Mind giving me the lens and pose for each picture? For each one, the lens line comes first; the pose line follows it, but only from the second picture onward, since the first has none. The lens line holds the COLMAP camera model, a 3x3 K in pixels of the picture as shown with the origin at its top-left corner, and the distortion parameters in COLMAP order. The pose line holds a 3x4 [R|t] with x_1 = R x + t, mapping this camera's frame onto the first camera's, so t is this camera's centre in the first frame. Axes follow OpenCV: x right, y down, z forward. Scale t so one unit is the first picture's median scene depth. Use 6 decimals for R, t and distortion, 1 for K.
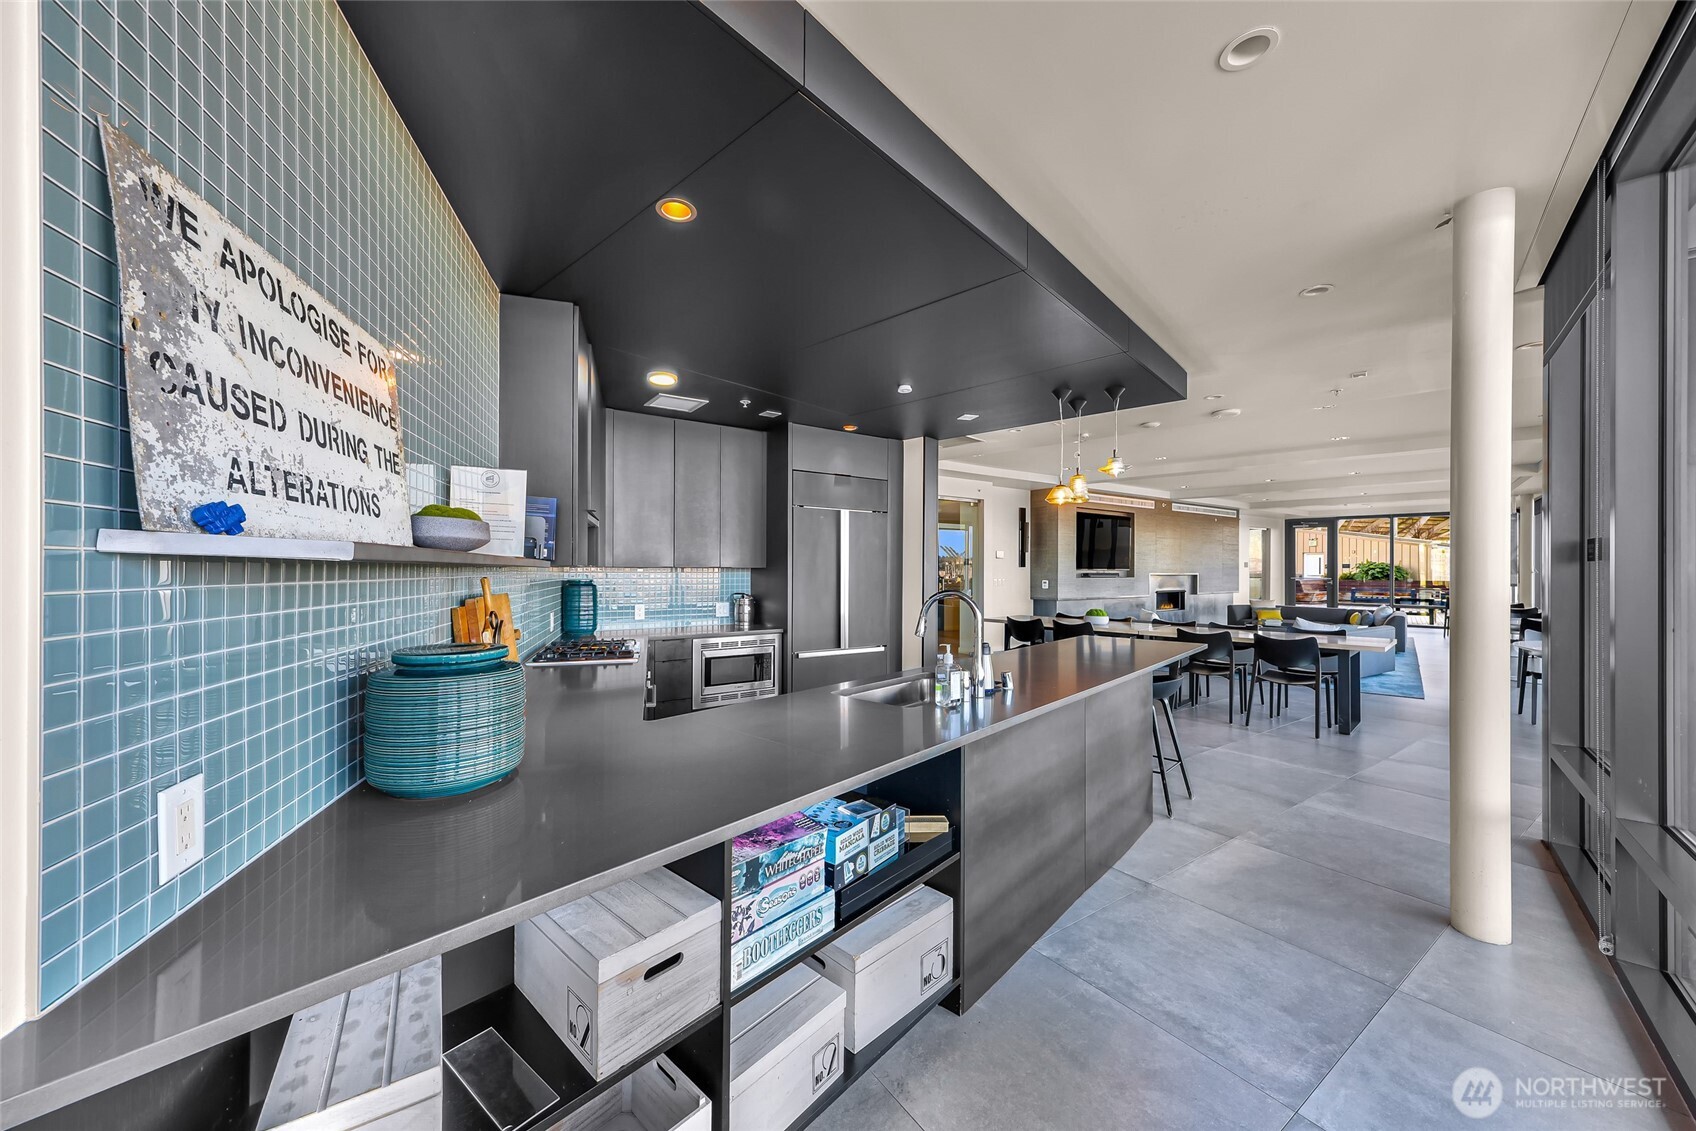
lens RADIAL K [[604.8, 0, 848.0], [0, 604.8, 565.5], [0, 0, 1]] dist [-0.000558, -0.000152]
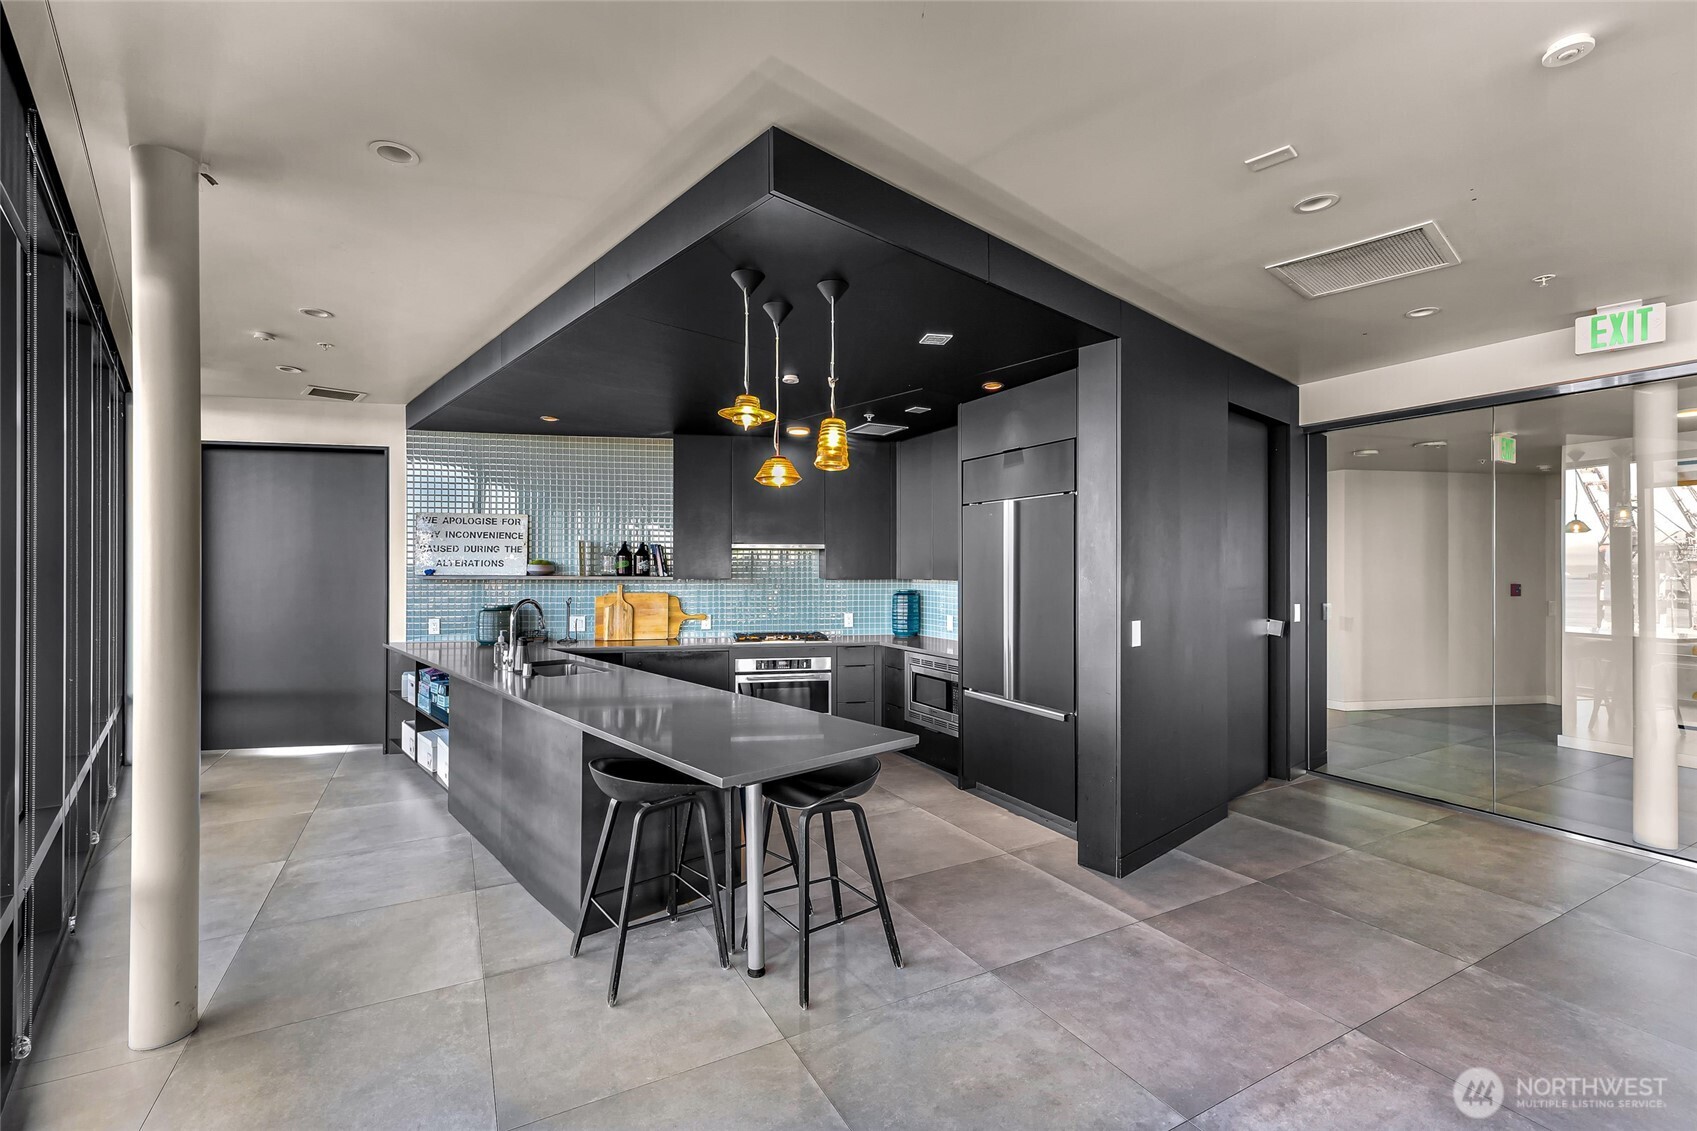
lens RADIAL K [[744.2, 0, 848.5], [0, 744.2, 565.5], [0, 0, 1]] dist [0.001923, 0.000329]
pose [[-0.105581, -0.010780, -0.994352, 0.988830], [0.003678, 0.999930, -0.011231, -0.008828], [0.994404, -0.004843, -0.105534, 1.023985]]
